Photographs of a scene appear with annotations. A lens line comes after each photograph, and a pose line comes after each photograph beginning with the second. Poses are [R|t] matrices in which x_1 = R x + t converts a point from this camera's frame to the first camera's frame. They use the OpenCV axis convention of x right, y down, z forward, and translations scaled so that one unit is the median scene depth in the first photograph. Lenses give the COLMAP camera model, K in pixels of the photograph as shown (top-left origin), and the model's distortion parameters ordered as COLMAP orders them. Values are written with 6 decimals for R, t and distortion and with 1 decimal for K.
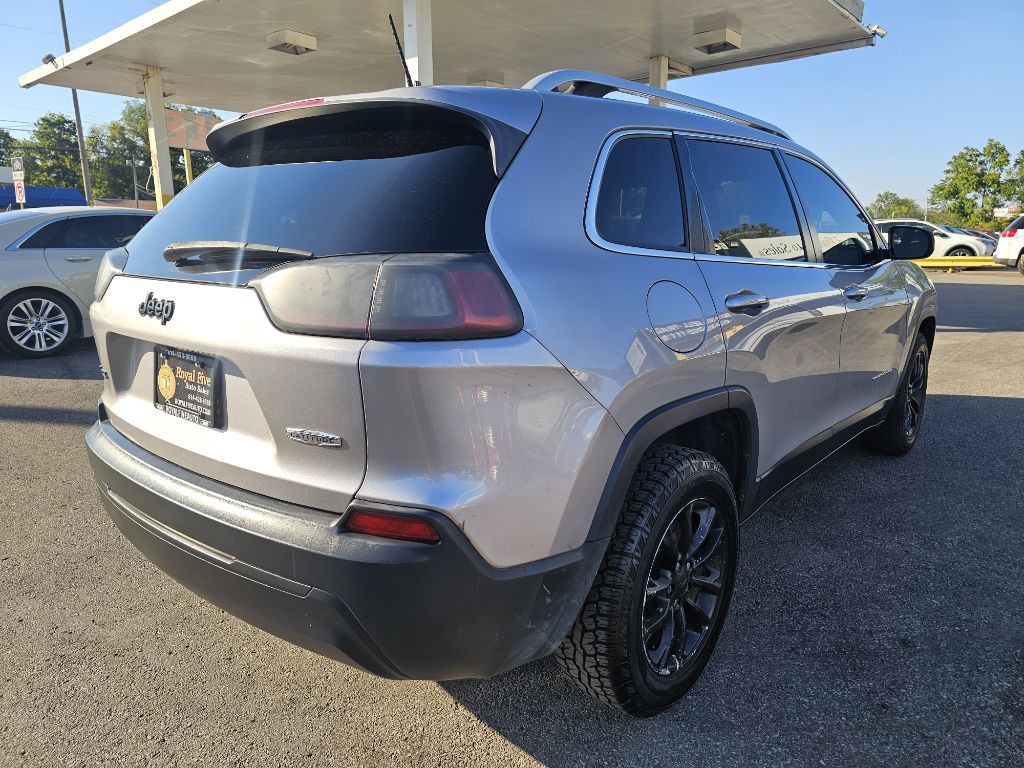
lens RADIAL K [[696.8, 0, 512.0], [0, 696.8, 384.0], [0, 0, 1]] dist [0.046482, -0.030366]
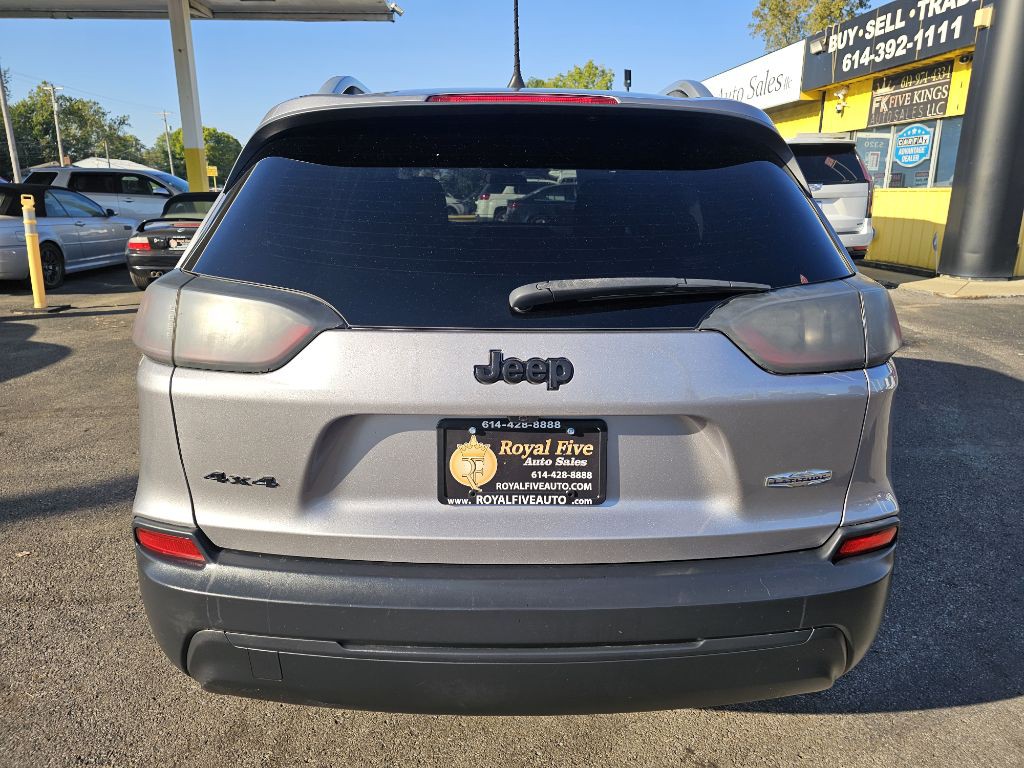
lens RADIAL K [[696.8, 0, 512.0], [0, 696.8, 384.0], [0, 0, 1]] dist [0.046482, -0.030366]
pose [[0.751130, -0.169571, 0.638004, -0.927095], [0.130929, 0.985515, 0.107789, -0.163189], [-0.647040, 0.002570, 0.762451, 0.413539]]
